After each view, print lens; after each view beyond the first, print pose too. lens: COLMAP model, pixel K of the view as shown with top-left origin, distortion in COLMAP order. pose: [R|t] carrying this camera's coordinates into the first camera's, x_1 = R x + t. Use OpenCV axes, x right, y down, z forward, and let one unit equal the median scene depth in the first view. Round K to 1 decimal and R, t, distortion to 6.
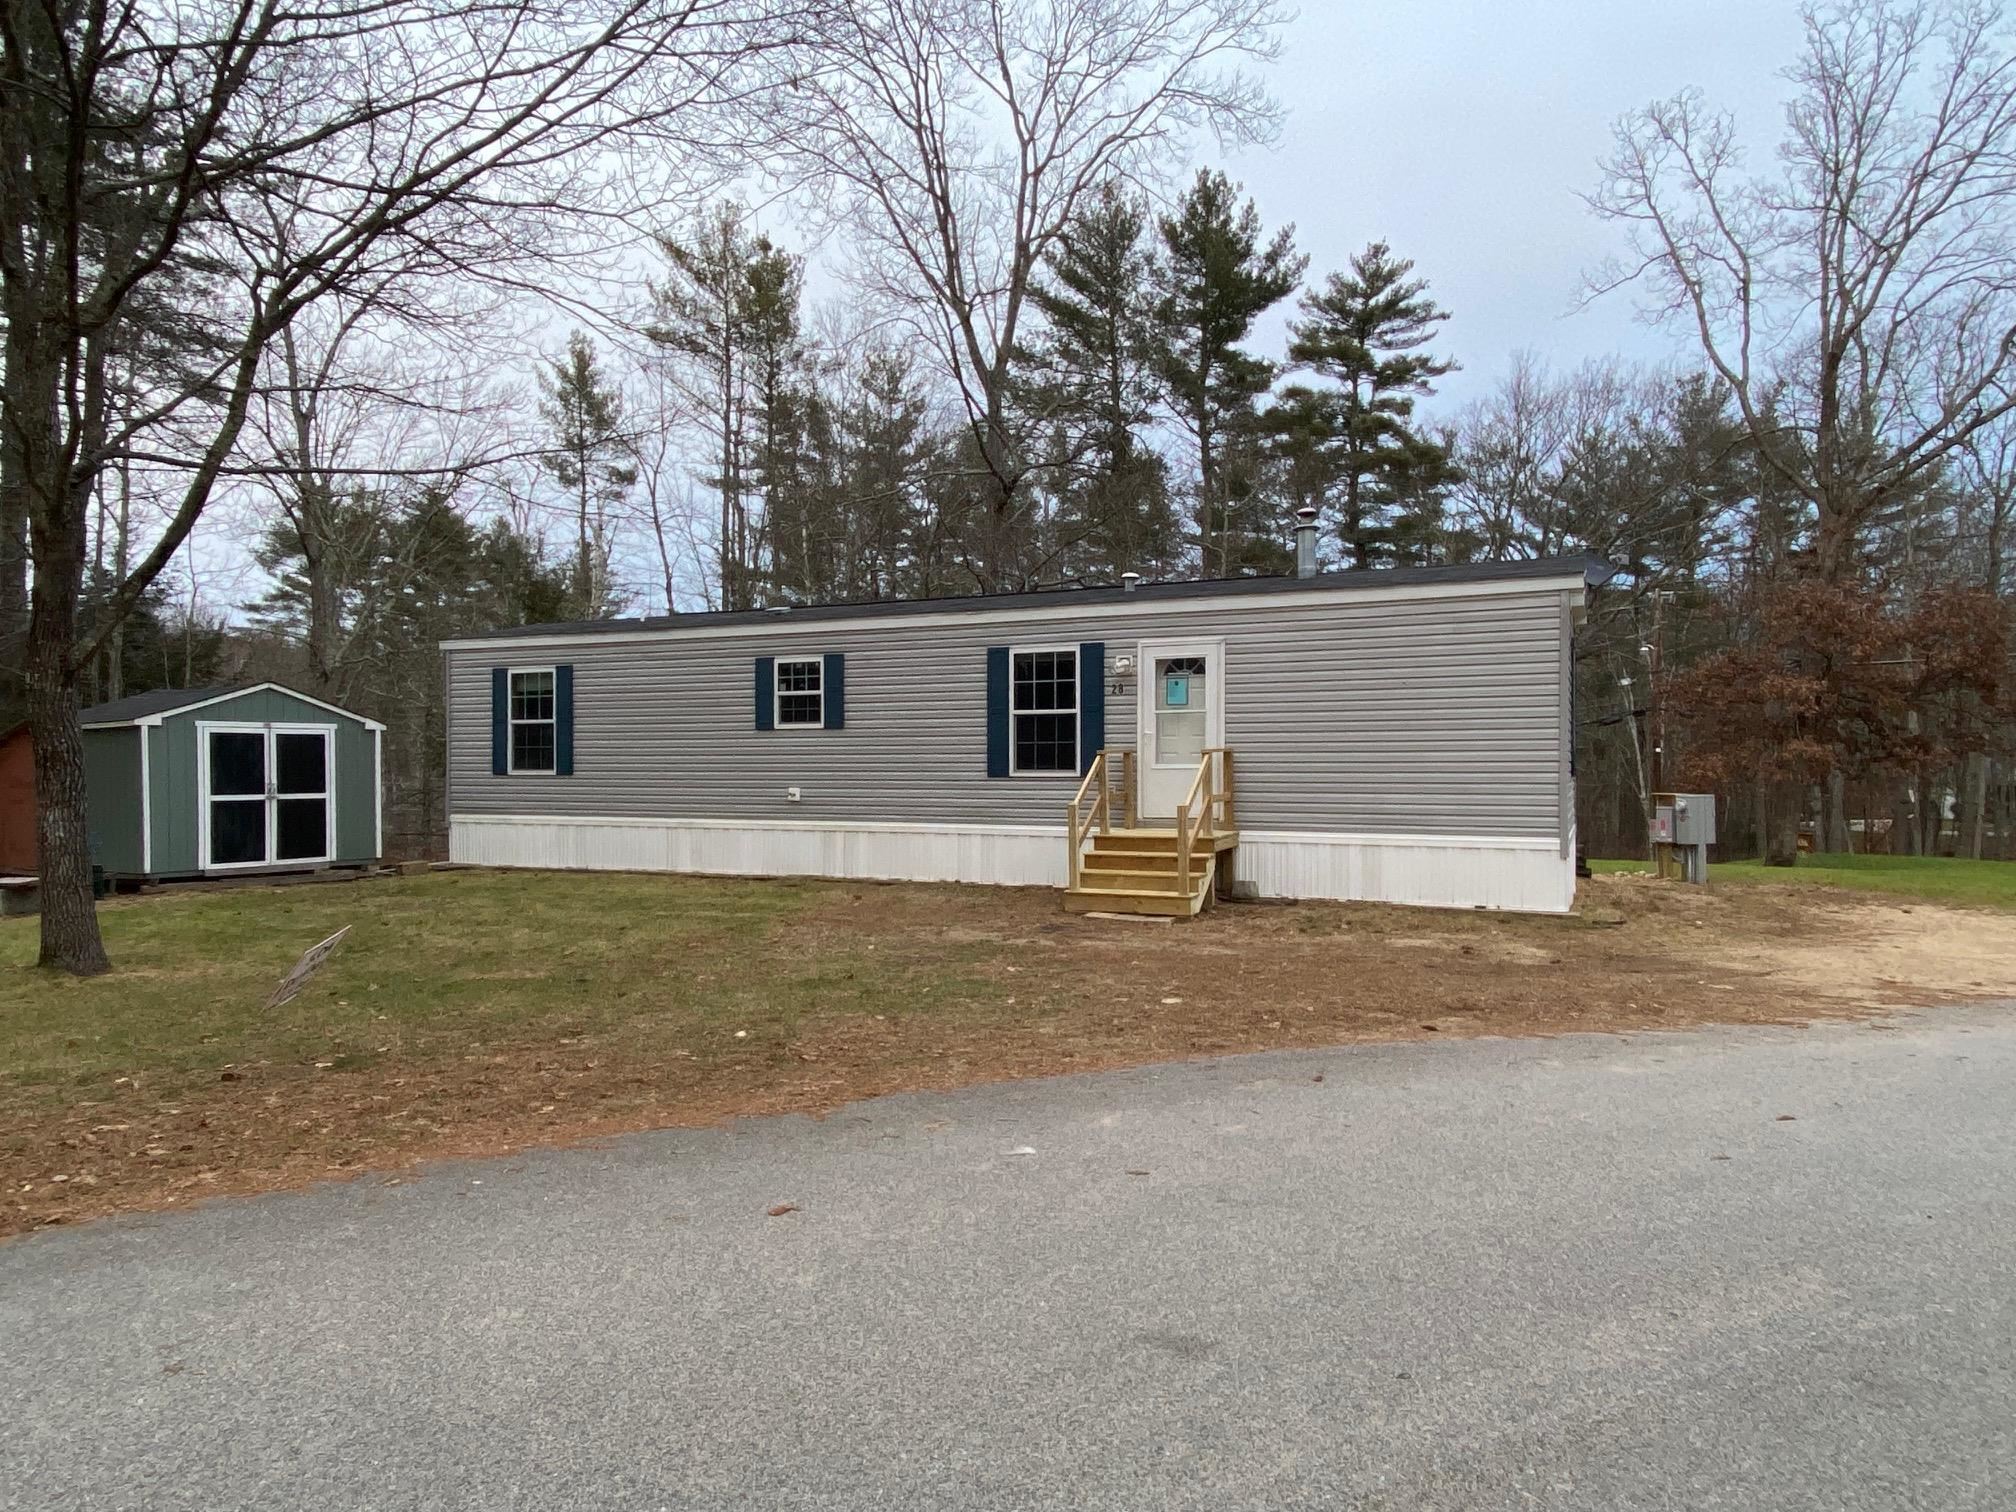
lens RADIAL K [[1251.3, 0, 1008.0], [0, 1251.3, 756.0], [0, 0, 1]] dist [0.005249, -0.000059]
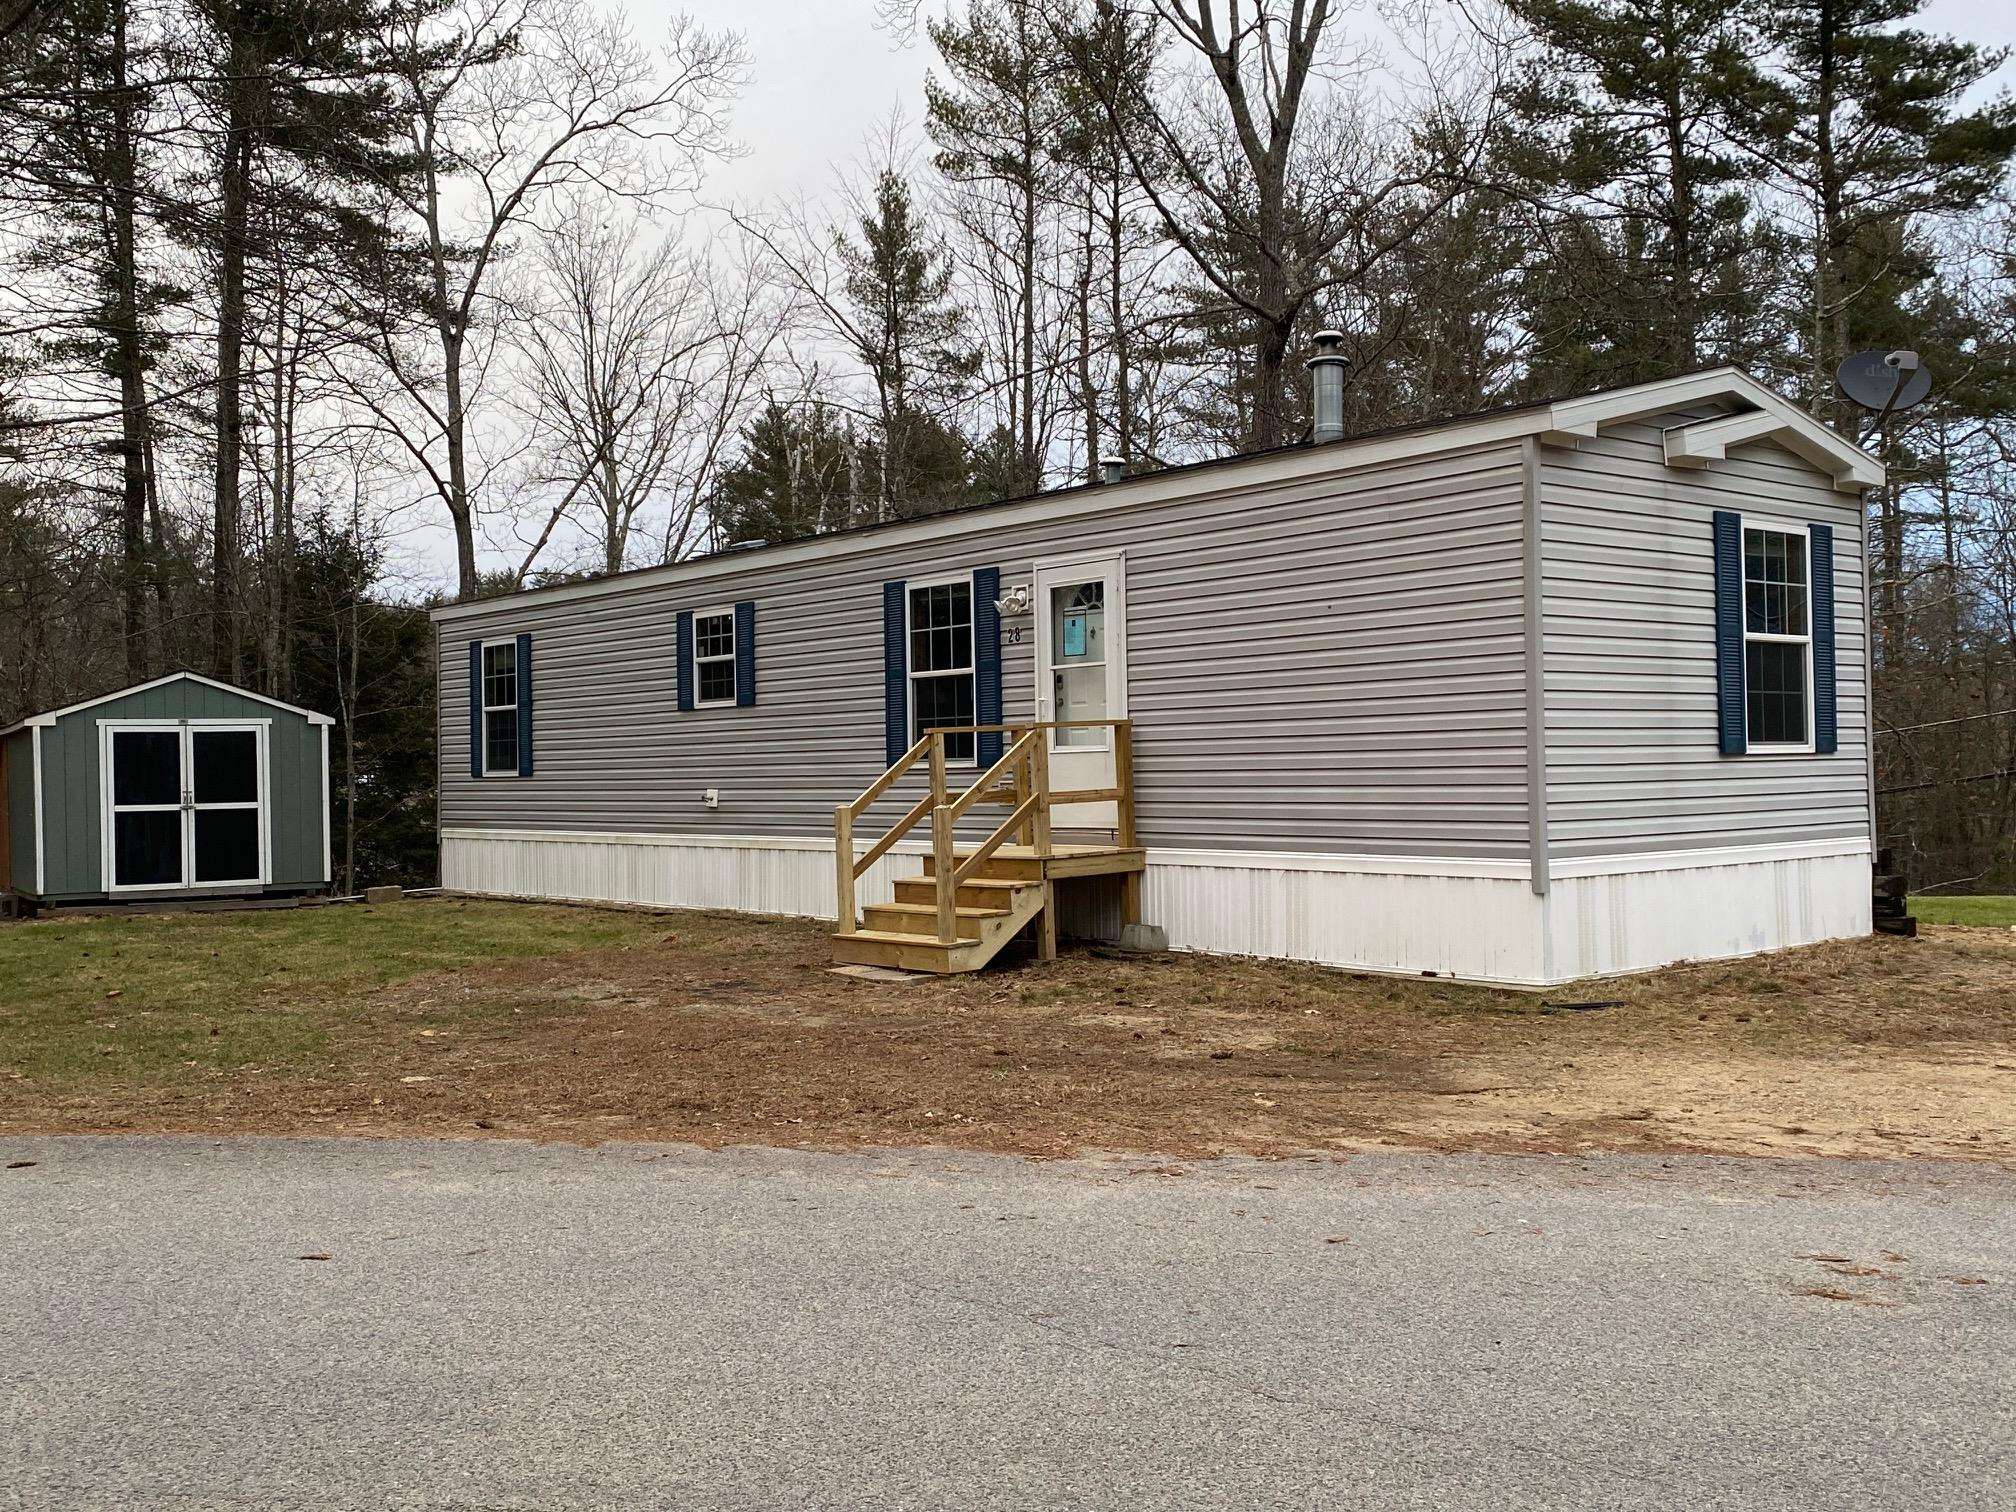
lens RADIAL K [[1884.7, 0, 1008.0], [0, 1884.7, 756.0], [0, 0, 1]] dist [-0.004029, 0.005866]
pose [[0.910542, -0.018562, -0.412999, 0.439059], [0.020657, 0.999786, 0.000608, 0.009000], [0.412900, -0.009085, 0.910731, 0.074597]]
